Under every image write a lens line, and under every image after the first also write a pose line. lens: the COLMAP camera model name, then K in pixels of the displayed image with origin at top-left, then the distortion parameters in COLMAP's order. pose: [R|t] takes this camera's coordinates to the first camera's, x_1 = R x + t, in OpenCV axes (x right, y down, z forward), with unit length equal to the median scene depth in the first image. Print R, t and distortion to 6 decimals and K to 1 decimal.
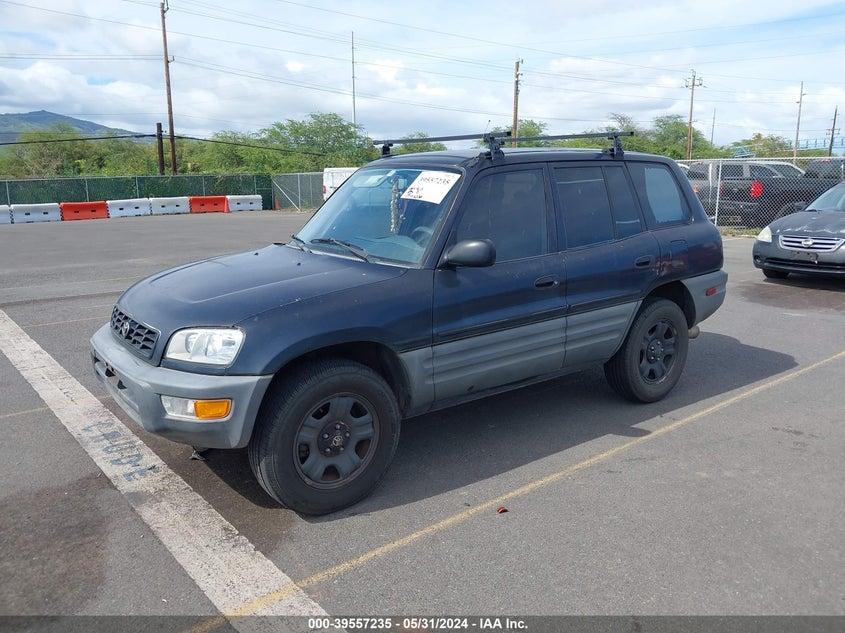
lens RADIAL K [[682.5, 0, 431.5], [0, 682.5, 317.3], [0, 0, 1]] dist [0.014479, 0.002709]
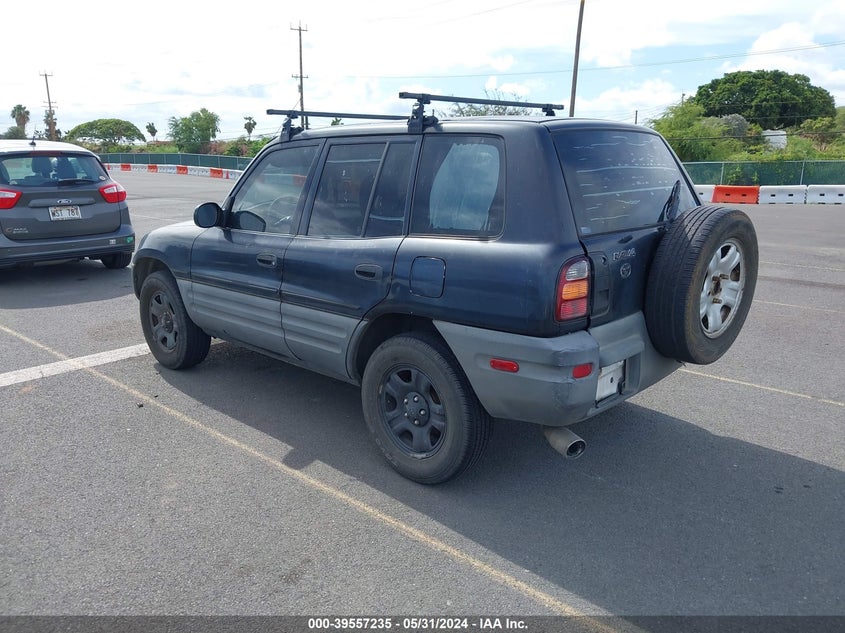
lens RADIAL K [[682.5, 0, 426.5], [0, 682.5, 316.9], [0, 0, 1]] dist [0.014479, 0.002709]
pose [[0.131168, 0.227360, -0.964936, 1.178600], [-0.211853, 0.957290, 0.196761, -0.217179], [0.968459, 0.178616, 0.173733, 1.056250]]
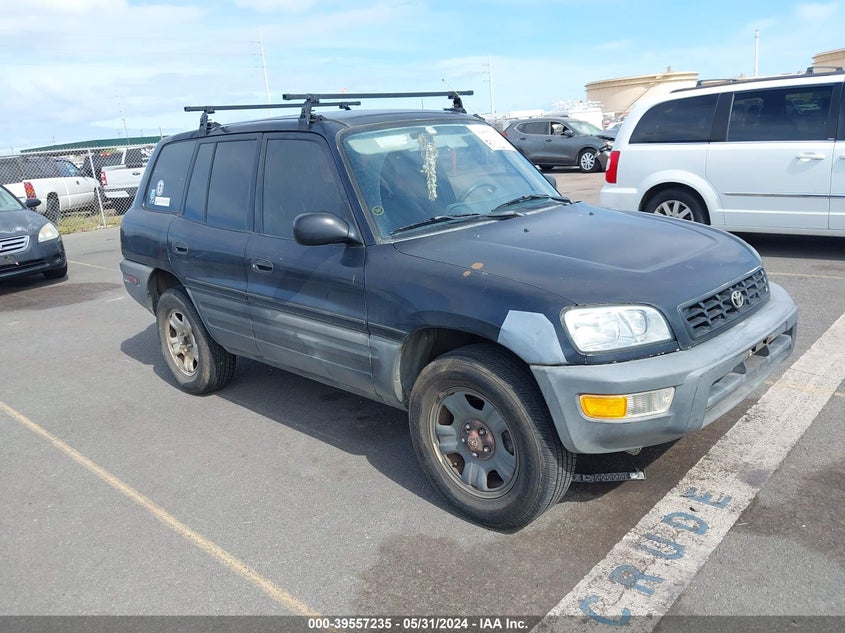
lens RADIAL K [[648.0, 0, 427.0], [0, 648.0, 324.2], [0, 0, 1]] dist [0.012532, -0.002694]
pose [[-0.122923, -0.271252, 0.954627, -0.939691], [0.291167, 0.909733, 0.295987, -0.239855], [-0.948742, 0.314339, -0.032847, 1.143863]]
